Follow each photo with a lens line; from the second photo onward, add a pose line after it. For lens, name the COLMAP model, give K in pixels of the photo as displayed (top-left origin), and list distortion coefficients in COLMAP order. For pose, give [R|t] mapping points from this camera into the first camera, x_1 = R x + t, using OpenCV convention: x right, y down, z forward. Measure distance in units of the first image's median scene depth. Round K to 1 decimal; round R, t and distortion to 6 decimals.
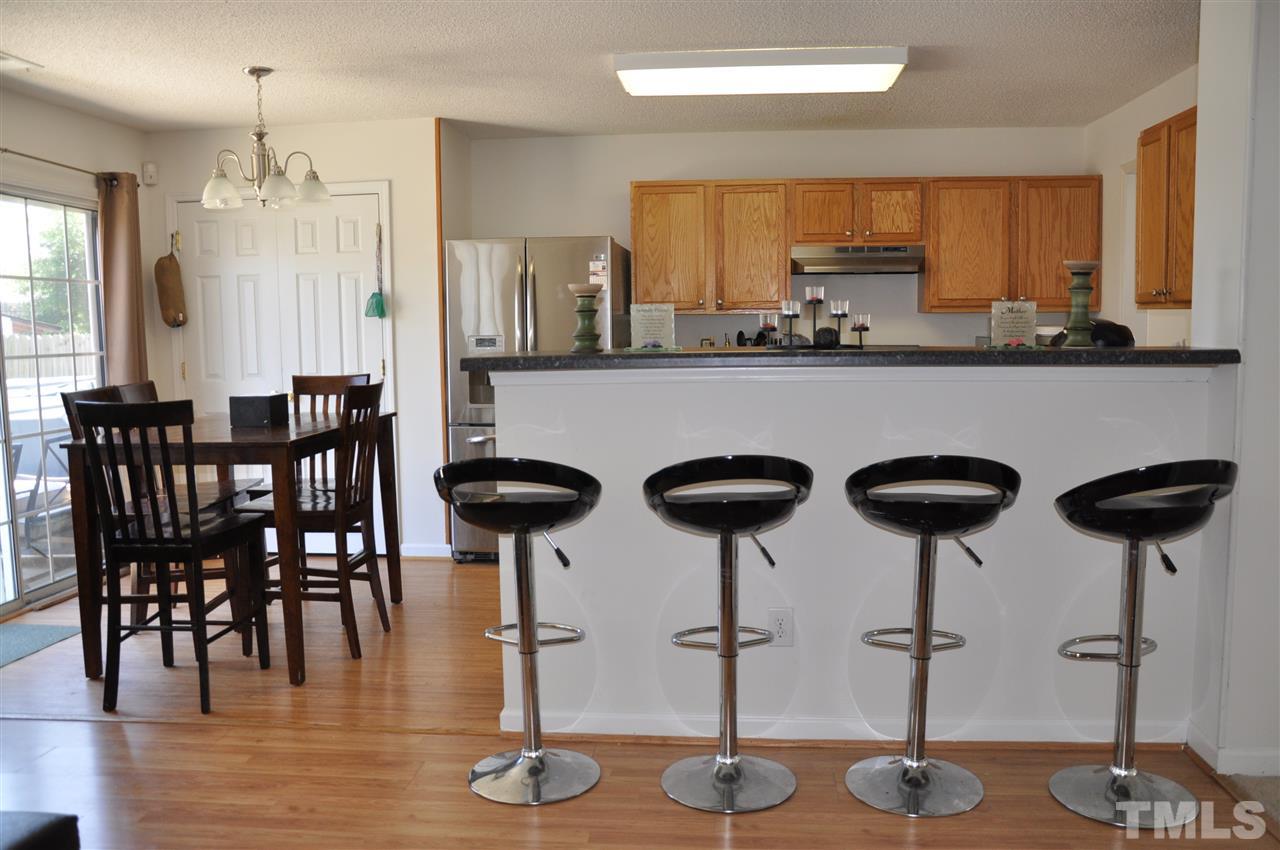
lens RADIAL K [[1055.9, 0, 644.0], [0, 1055.9, 427.2], [0, 0, 1]] dist [-0.152961, 0.162182]
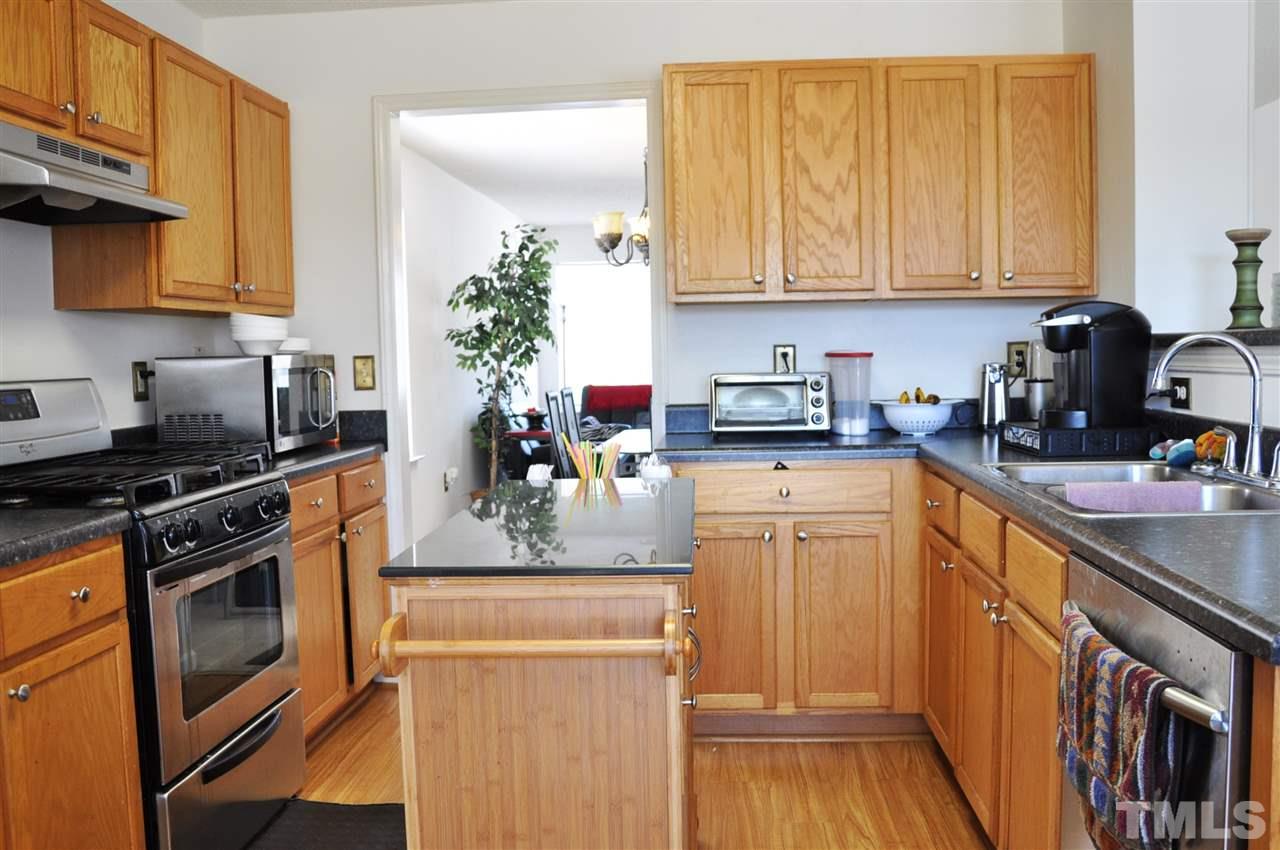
lens RADIAL K [[1055.9, 0, 644.0], [0, 1055.9, 427.2], [0, 0, 1]] dist [-0.152961, 0.162182]
pose [[-0.007528, -0.067115, 0.997717, -0.501674], [0.121605, 0.990278, 0.067532, -0.138931], [-0.992550, 0.121836, 0.000706, 1.835269]]
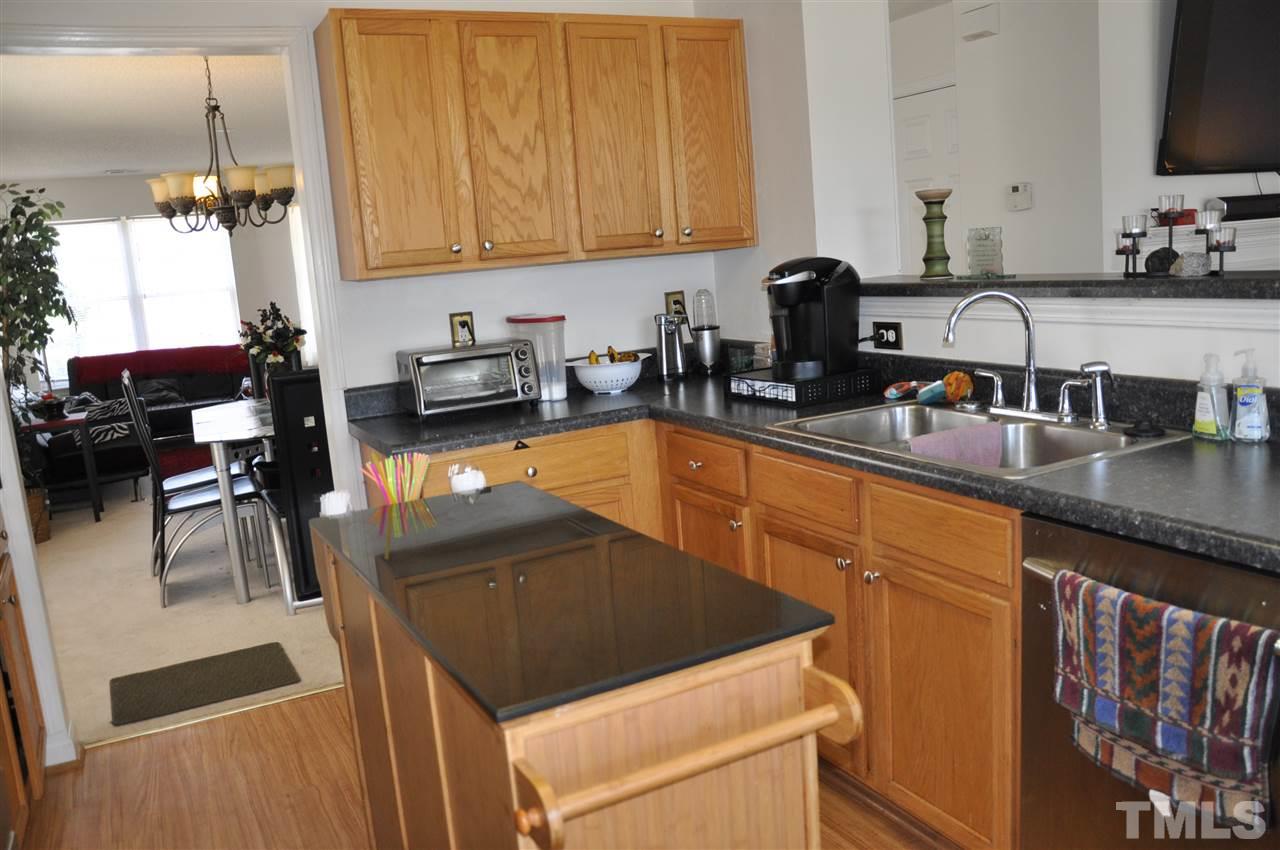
lens RADIAL K [[996.3, 0, 615.8], [0, 996.3, 426.8], [0, 0, 1]] dist [-0.138331, 0.127811]
pose [[-0.499076, -0.100429, 0.860719, -0.289088], [0.171200, 0.962258, 0.211544, -0.228588], [-0.849478, 0.252932, -0.463047, 2.103311]]
